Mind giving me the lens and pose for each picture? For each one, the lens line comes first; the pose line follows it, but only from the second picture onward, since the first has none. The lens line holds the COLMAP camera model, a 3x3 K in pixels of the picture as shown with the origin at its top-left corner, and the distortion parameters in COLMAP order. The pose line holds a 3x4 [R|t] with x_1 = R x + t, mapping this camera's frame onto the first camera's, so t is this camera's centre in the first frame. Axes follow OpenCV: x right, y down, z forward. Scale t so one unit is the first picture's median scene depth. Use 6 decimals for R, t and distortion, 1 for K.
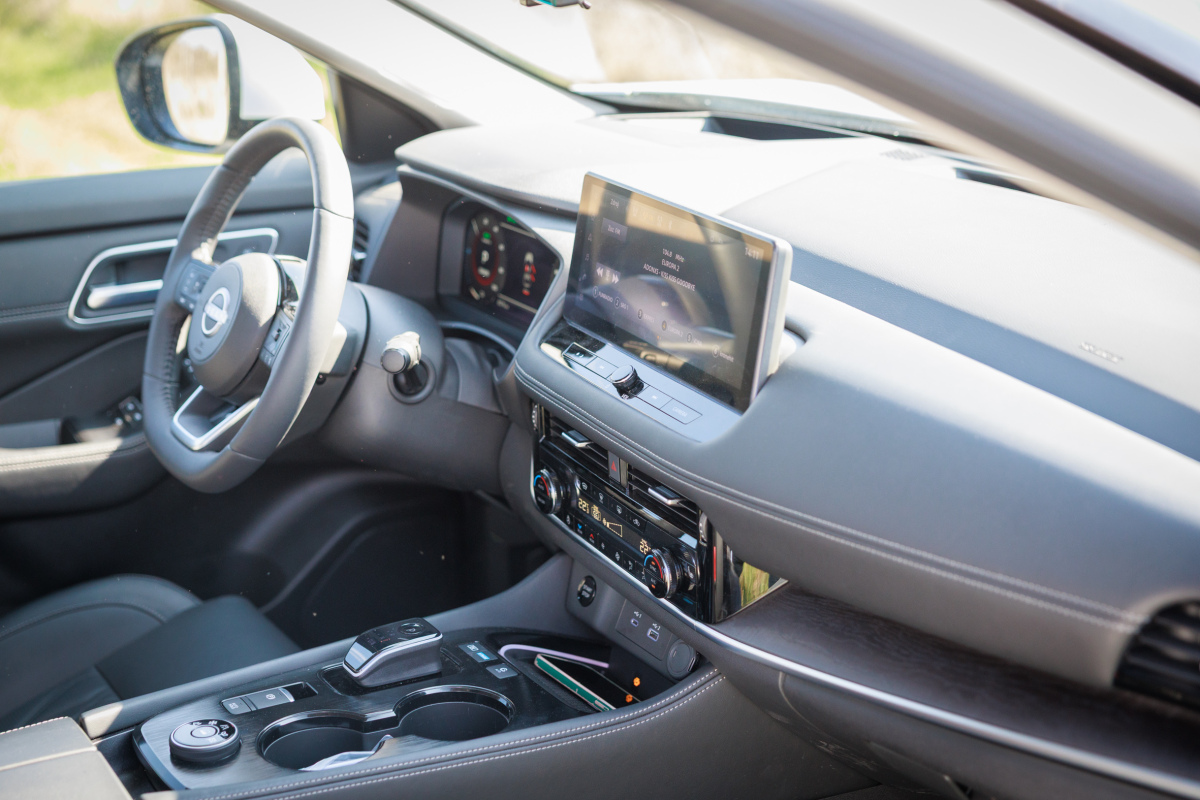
lens RADIAL K [[1887.8, 0, 599.9], [0, 1887.8, 400.1], [0, 0, 1]] dist [0.001146, -0.000460]
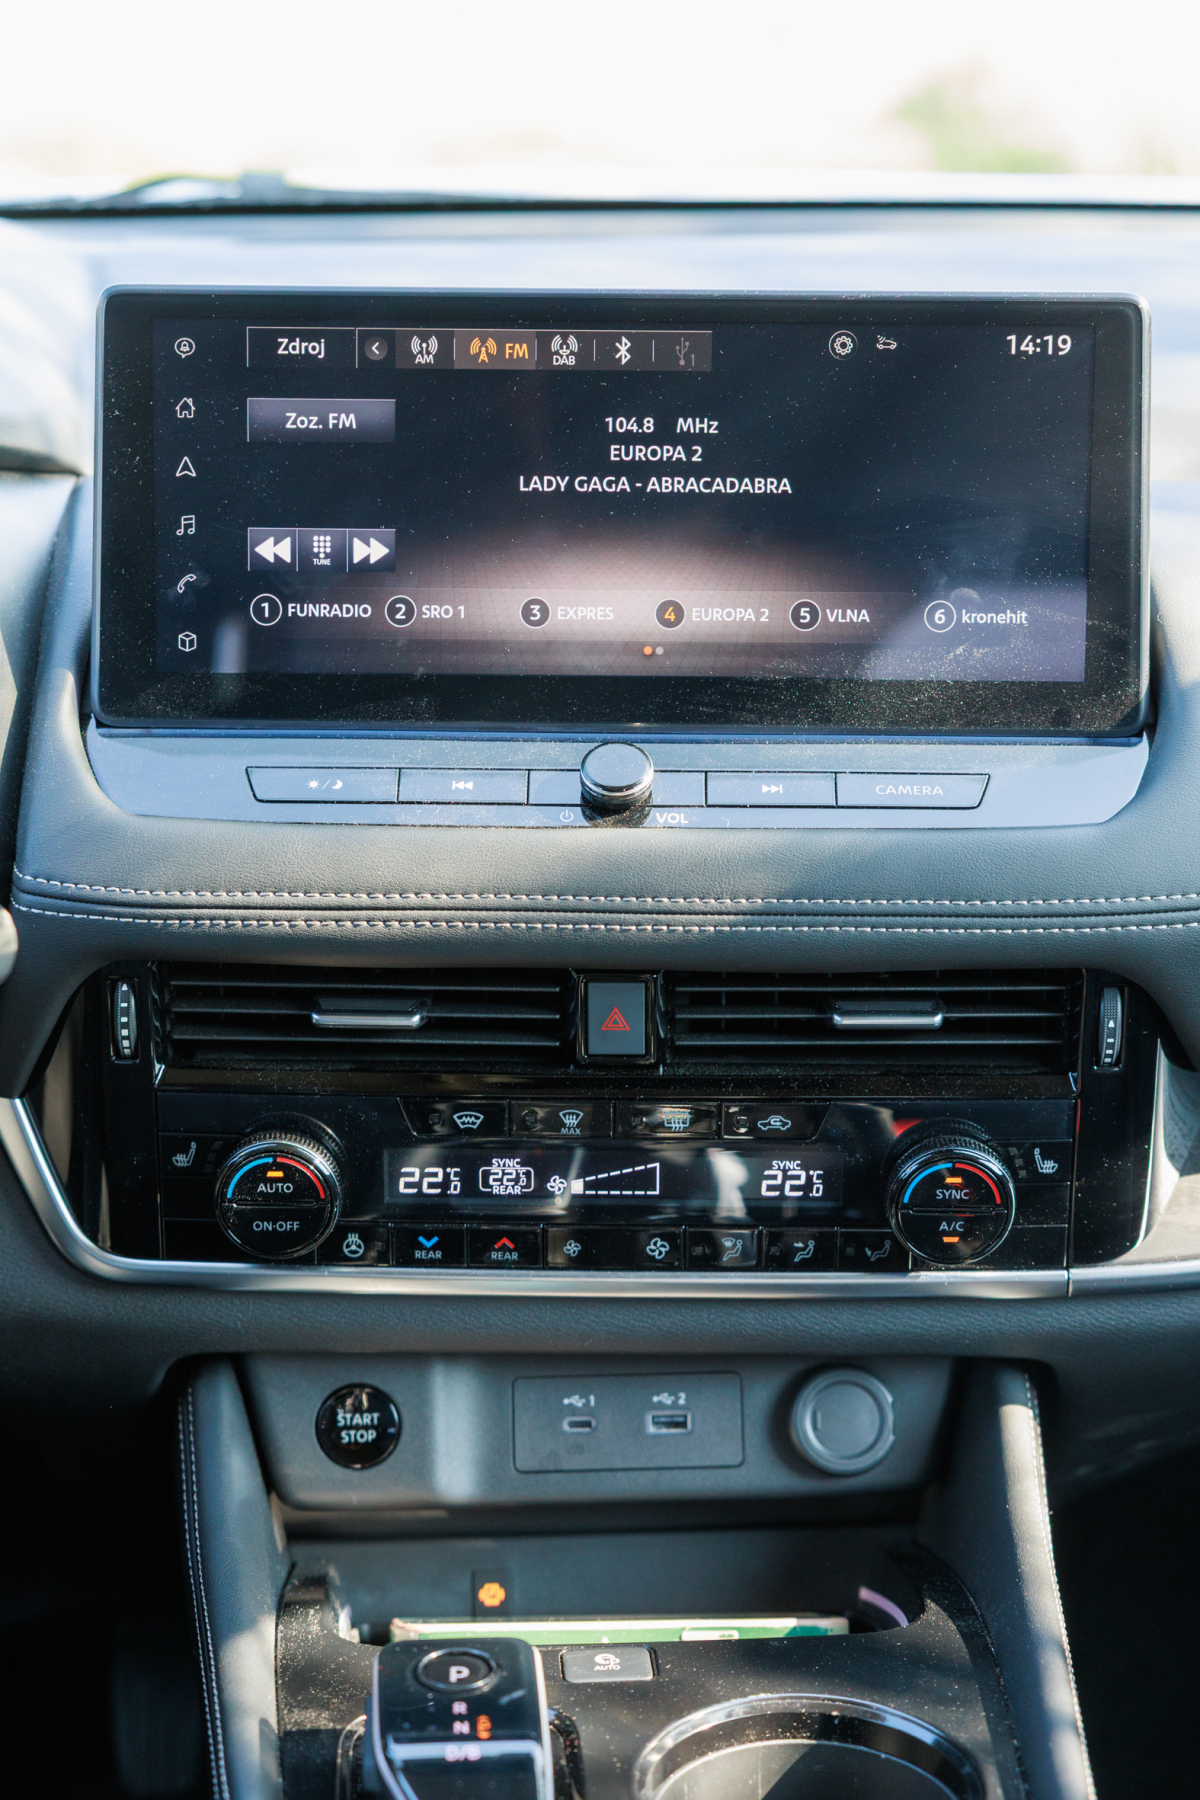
lens RADIAL K [[3508.6, 0, 600.7], [0, 3508.6, 923.6], [0, 0, 1]] dist [0.027065, -0.081660]
pose [[0.464774, -0.270614, 0.843062, -0.559346], [0.260247, 0.951844, 0.162060, -0.093915], [-0.846319, 0.144083, 0.512819, 0.629004]]
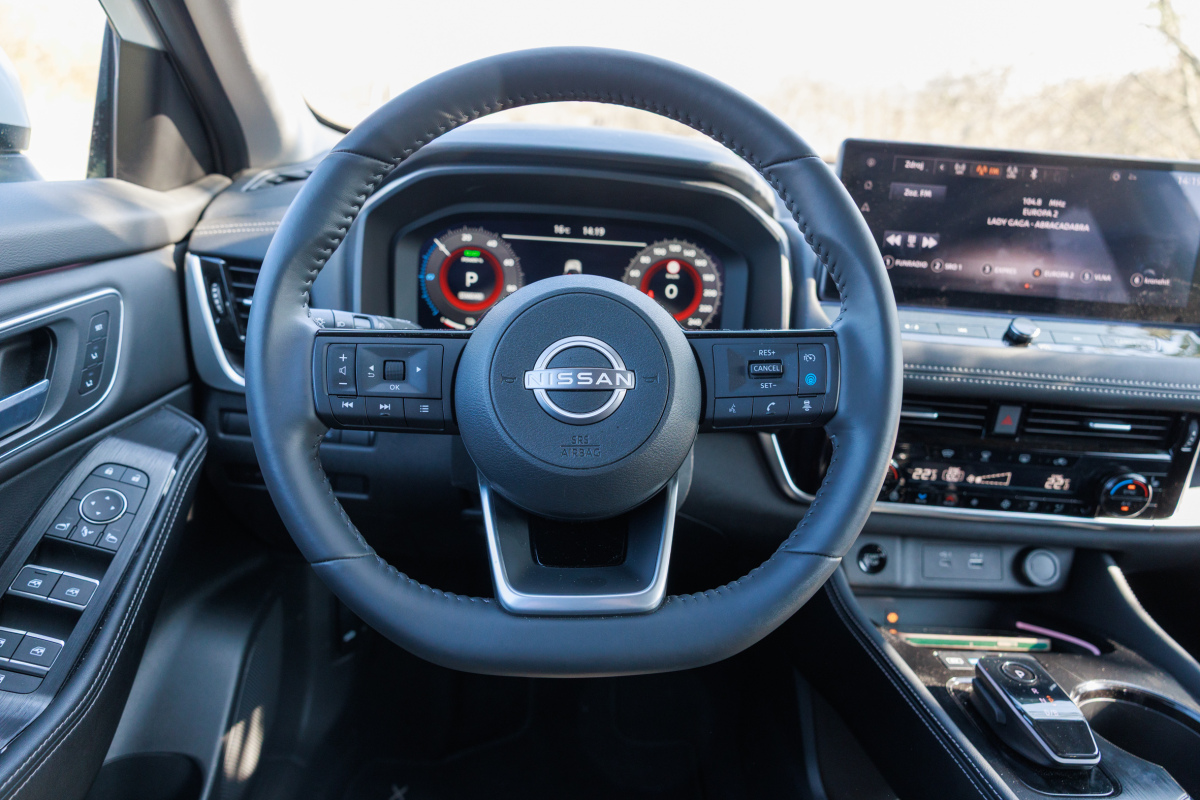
lens RADIAL K [[818.4, 0, 599.7], [0, 818.4, 405.9], [0, 0, 1]] dist [0.017490, -0.000406]
pose [[0.474462, -0.245626, 0.845313, -0.458400], [0.195936, 0.965659, 0.170620, -0.088970], [-0.858193, 0.084675, 0.506295, 0.939626]]
